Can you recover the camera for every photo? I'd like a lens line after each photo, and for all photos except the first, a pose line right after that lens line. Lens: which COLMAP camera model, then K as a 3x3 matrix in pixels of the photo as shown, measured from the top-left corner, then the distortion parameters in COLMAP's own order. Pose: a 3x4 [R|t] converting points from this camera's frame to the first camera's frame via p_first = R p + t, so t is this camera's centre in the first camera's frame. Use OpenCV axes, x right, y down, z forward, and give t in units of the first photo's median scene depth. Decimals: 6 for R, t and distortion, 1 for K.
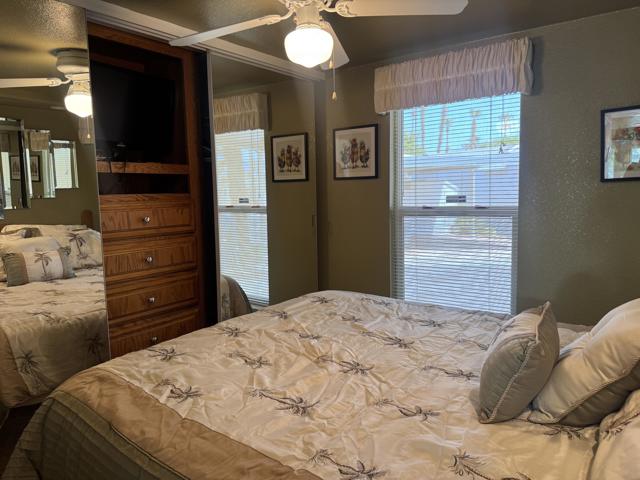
lens RADIAL K [[448.5, 0, 320.0], [0, 448.5, 240.0], [0, 0, 1]] dist [-0.020087, -0.002886]
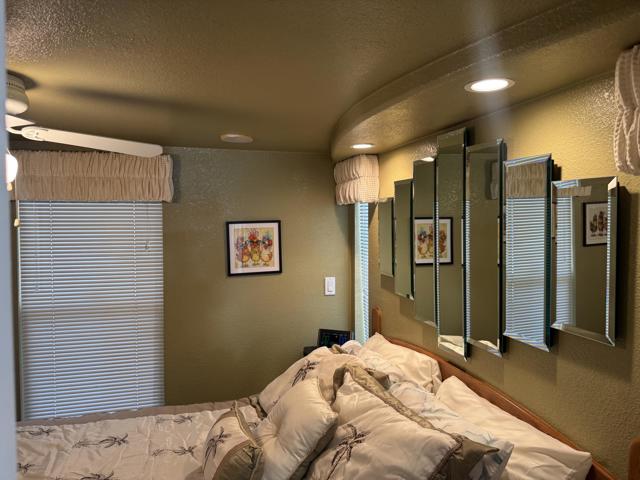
lens RADIAL K [[443.7, 0, 317.2], [0, 443.7, 236.7], [0, 0, 1]] dist [0.098651, -0.120445]
pose [[0.611685, -0.002523, 0.791097, -0.367075], [0.069365, 0.996315, -0.050457, -0.251634], [-0.788054, 0.085738, 0.609606, -0.007571]]
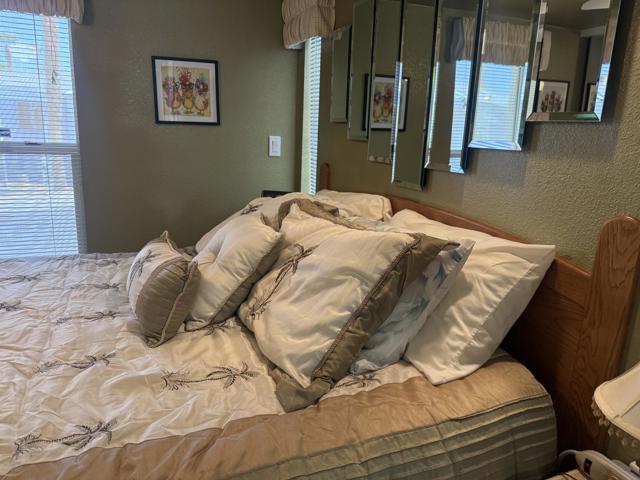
lens RADIAL K [[447.7, 0, 318.4], [0, 447.7, 242.8], [0, 0, 1]] dist [0.089440, -0.131529]
pose [[0.506050, -0.150820, 0.849215, -0.267154], [0.036851, 0.987475, 0.153415, 0.007540], [-0.861717, -0.046341, 0.505269, 0.096343]]
